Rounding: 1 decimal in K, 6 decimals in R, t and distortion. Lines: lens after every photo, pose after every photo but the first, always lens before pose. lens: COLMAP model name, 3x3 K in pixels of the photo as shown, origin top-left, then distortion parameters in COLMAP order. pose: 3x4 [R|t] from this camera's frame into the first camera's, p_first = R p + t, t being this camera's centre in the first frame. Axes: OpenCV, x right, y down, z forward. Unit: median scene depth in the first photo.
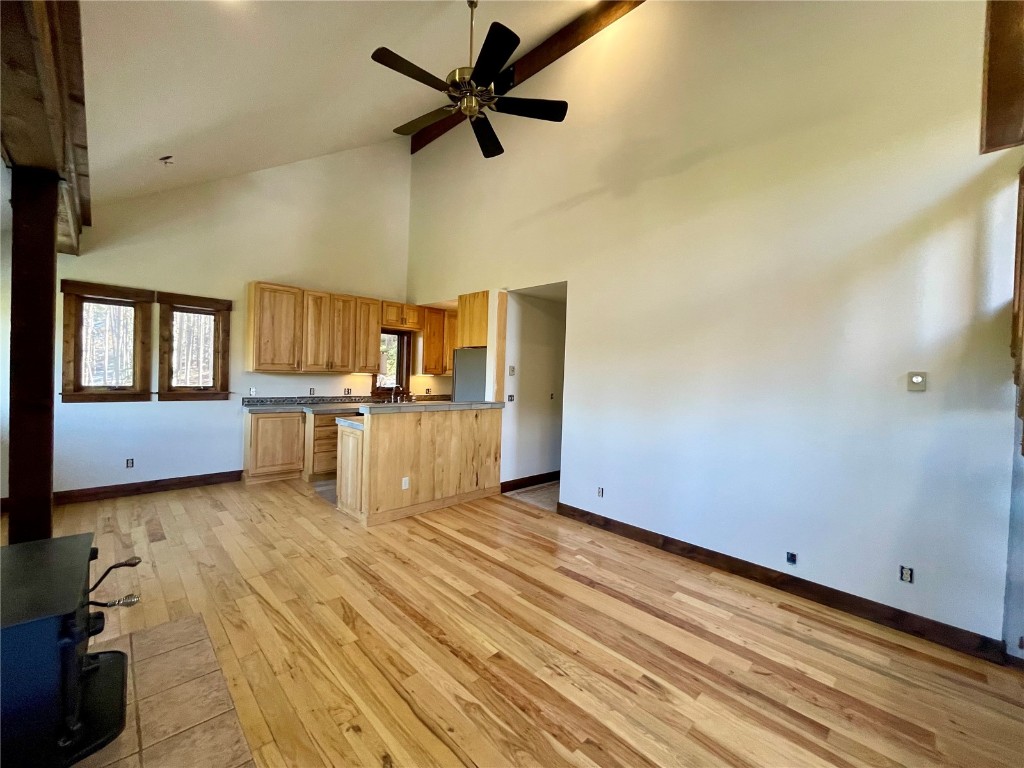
lens RADIAL K [[416.3, 0, 507.3], [0, 416.3, 381.8], [0, 0, 1]] dist [-0.003607, 0.000337]
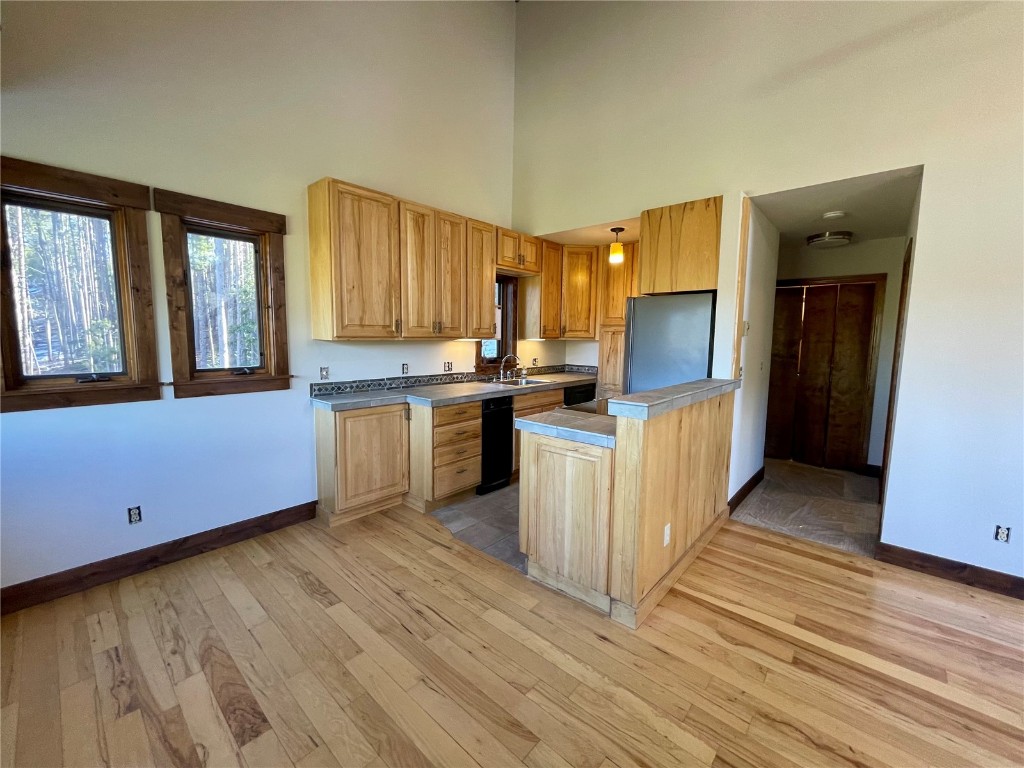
lens RADIAL K [[416.3, 0, 506.8], [0, 416.3, 382.8], [0, 0, 1]] dist [-0.003607, 0.000337]
pose [[0.997609, -0.030014, 0.062255, -0.461560], [0.024253, 0.995526, 0.091319, -0.013316], [-0.064717, -0.089591, 0.993874, 0.454260]]
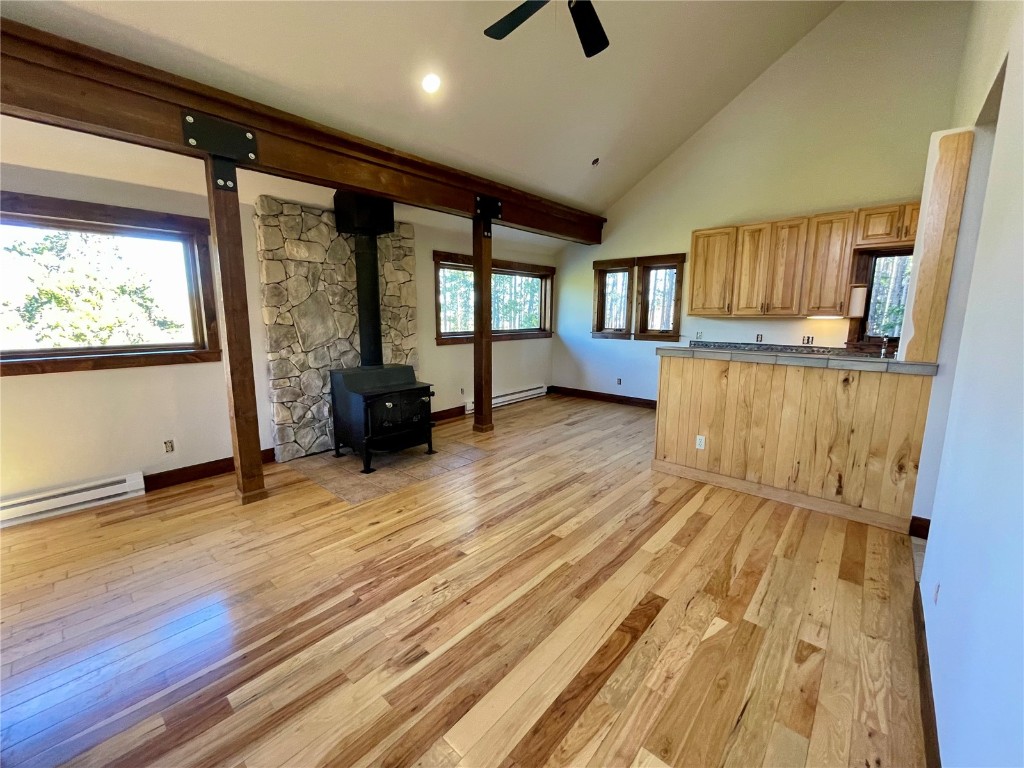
lens RADIAL K [[416.3, 0, 509.5], [0, 416.3, 380.9], [0, 0, 1]] dist [-0.003607, 0.000337]
pose [[0.068108, 0.125752, -0.989721, 0.526552], [-0.022855, 0.991961, 0.124464, 0.020774], [0.997416, 0.014143, 0.070434, 0.519907]]
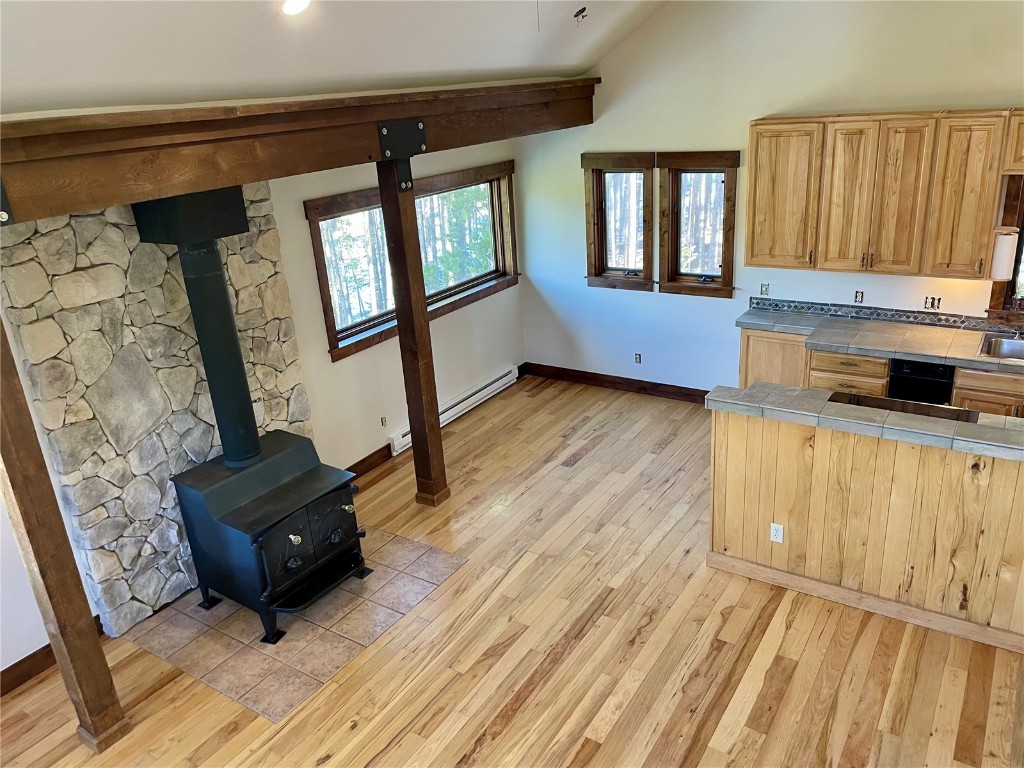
lens RADIAL K [[768.5, 0, 520.7], [0, 768.5, 381.2], [0, 0, 1]] dist [0.063490, -0.081556]
pose [[0.214378, 0.303683, -0.928342, 0.577808], [0.050755, 0.945692, 0.321079, -0.299837], [0.975431, -0.115950, 0.187322, 0.453279]]
